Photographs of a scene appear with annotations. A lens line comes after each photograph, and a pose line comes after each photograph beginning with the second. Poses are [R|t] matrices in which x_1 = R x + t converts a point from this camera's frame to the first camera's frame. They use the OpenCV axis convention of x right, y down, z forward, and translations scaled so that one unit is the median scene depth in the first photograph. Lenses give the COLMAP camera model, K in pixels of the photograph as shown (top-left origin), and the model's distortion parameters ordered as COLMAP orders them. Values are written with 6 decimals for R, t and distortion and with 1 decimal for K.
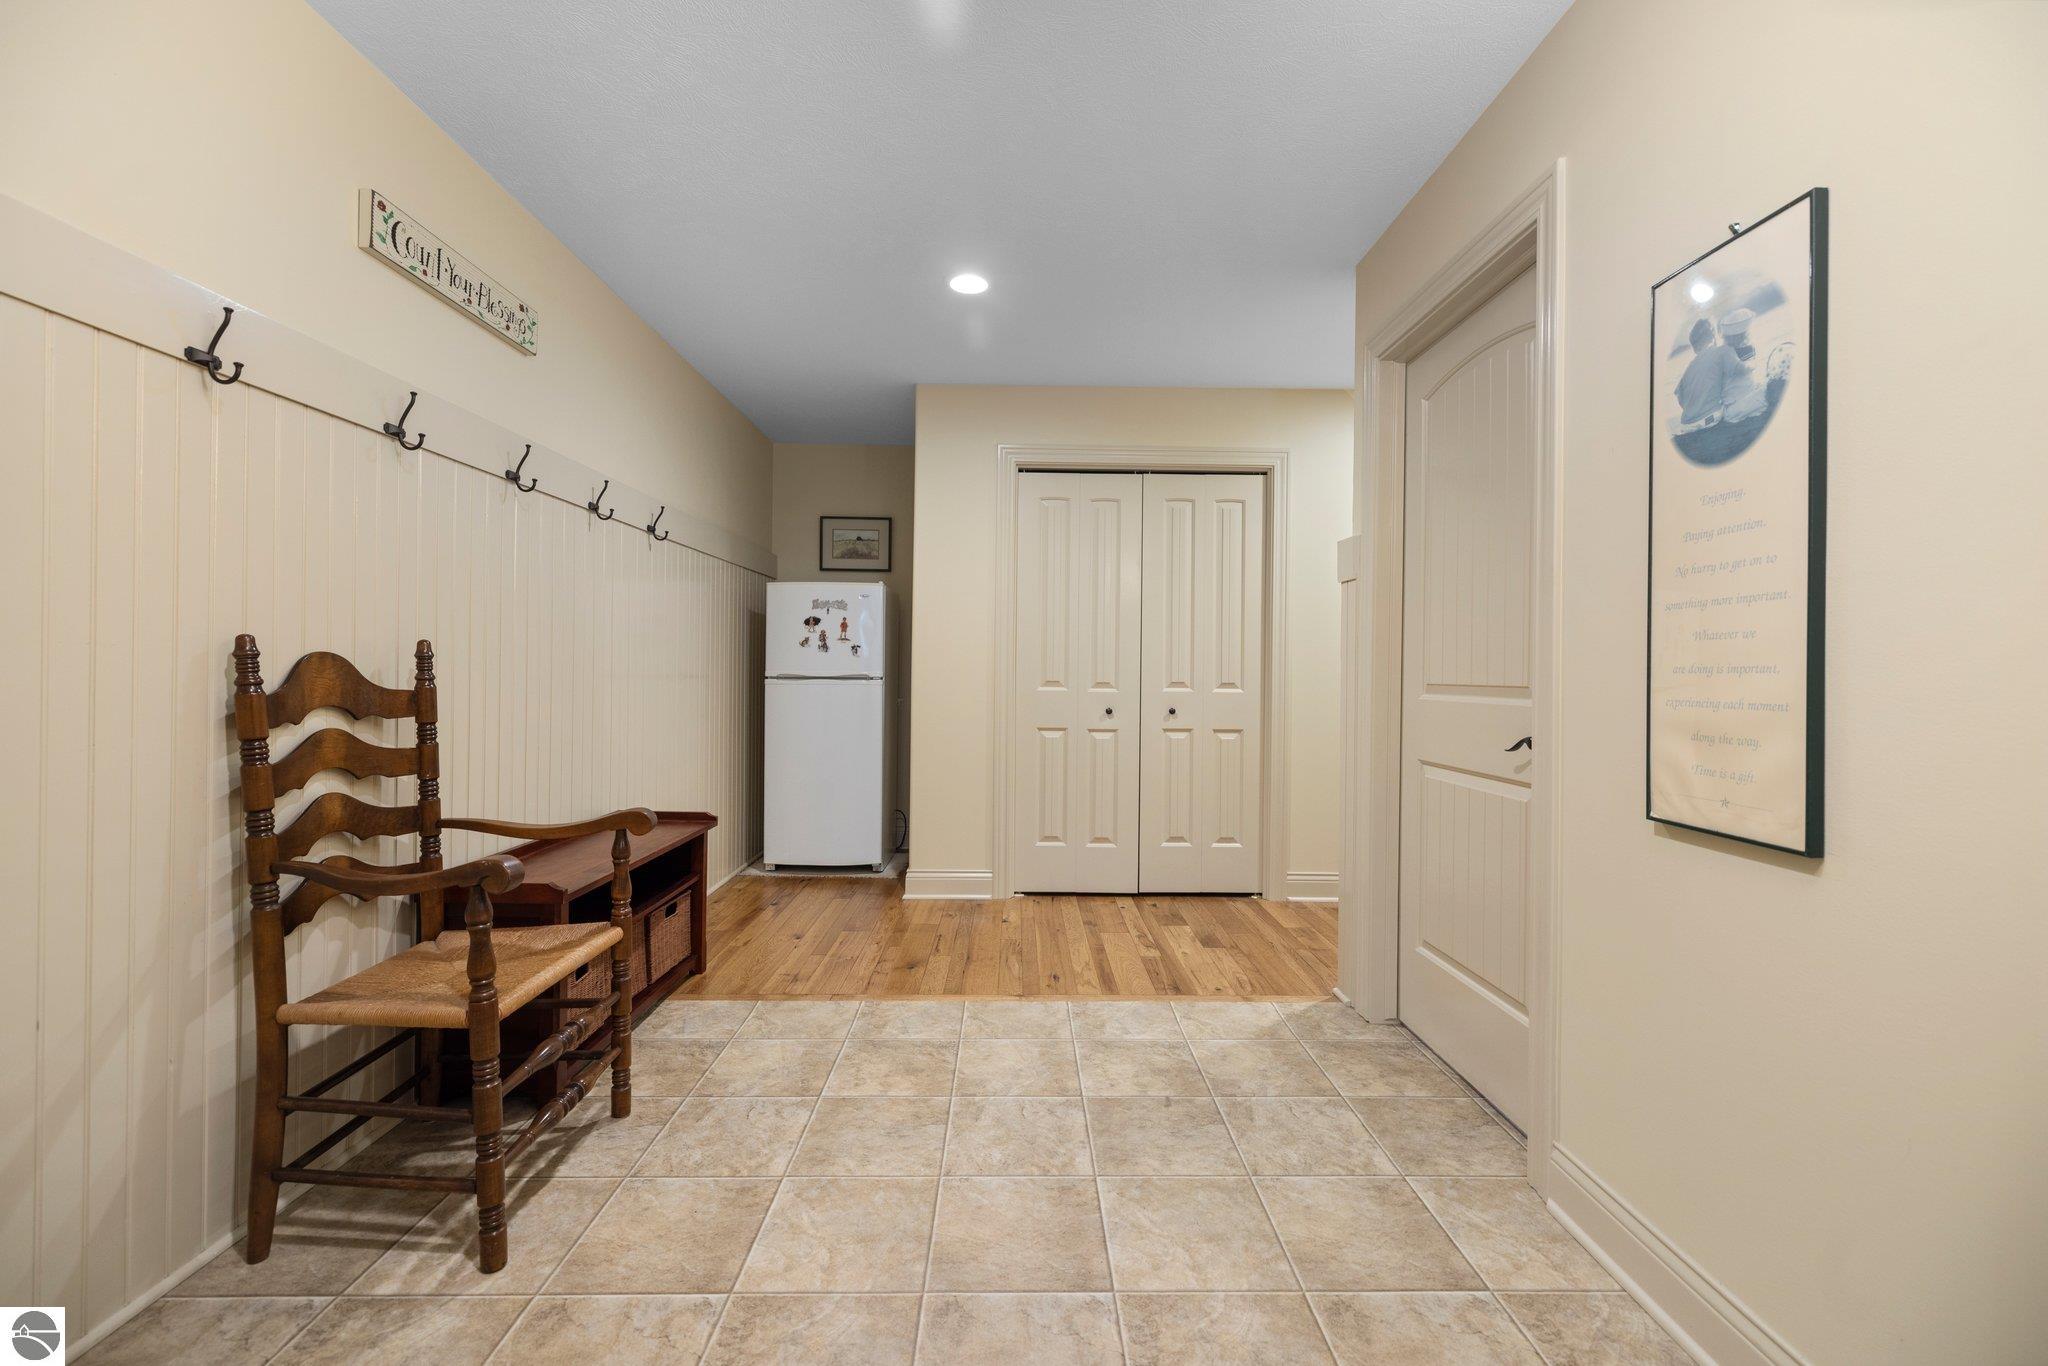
lens RADIAL K [[868.9, 0, 1015.8], [0, 868.9, 670.3], [0, 0, 1]] dist [0.002364, -0.000222]
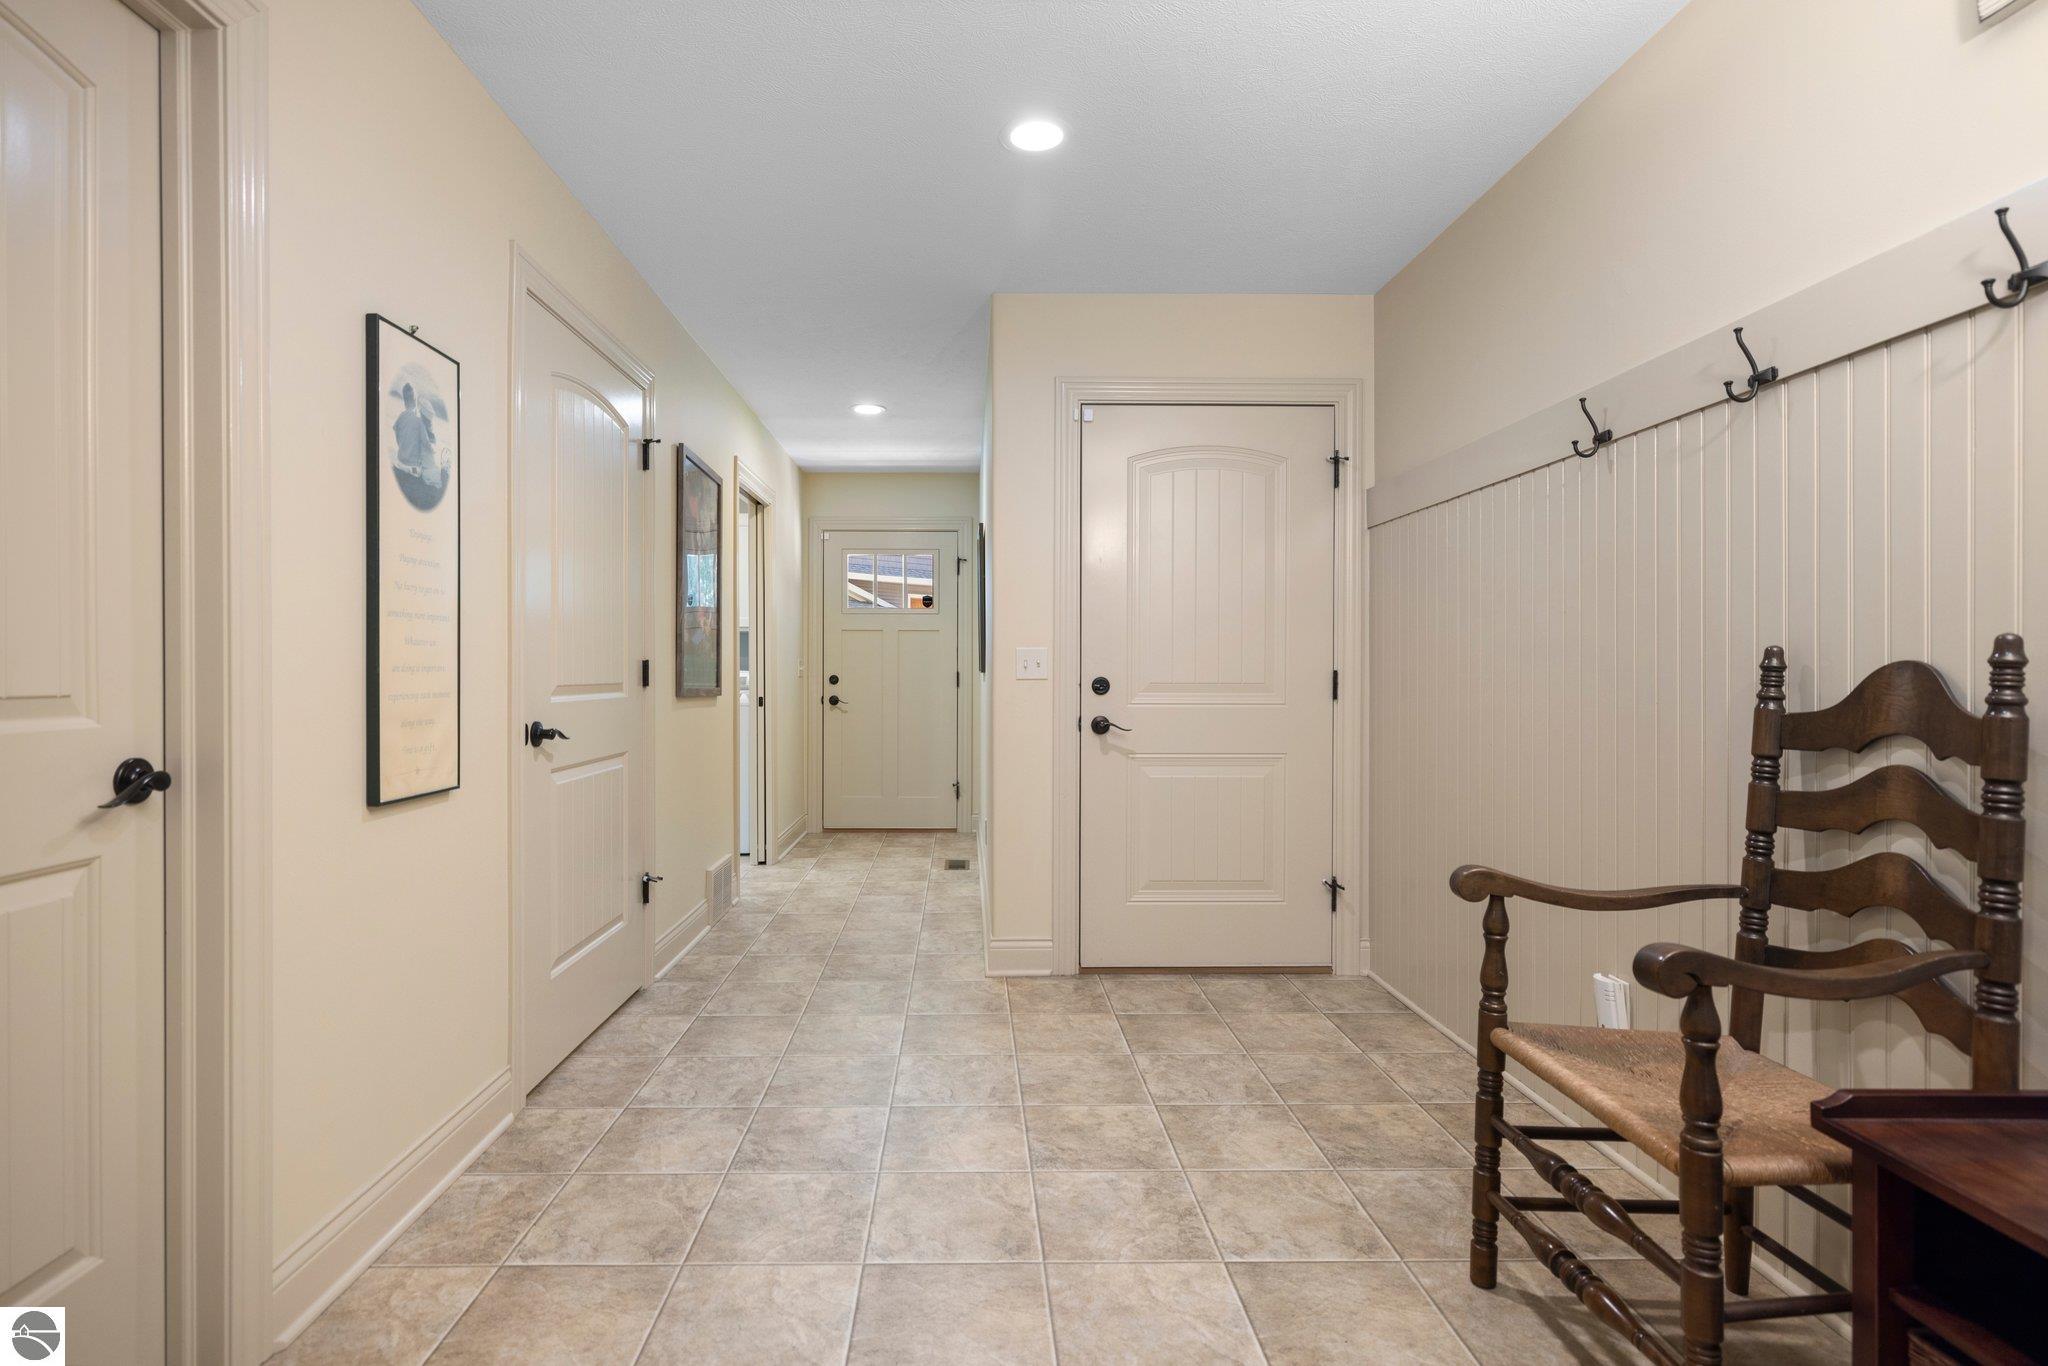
lens RADIAL K [[966.1, 0, 977.5], [0, 966.1, 682.1], [0, 0, 1]] dist [-0.000651, 0.000072]
pose [[-0.999898, -0.011216, -0.008864, -0.006638], [-0.011280, 0.999910, 0.007266, -0.000782], [0.008782, 0.007365, -0.999934, 2.110444]]
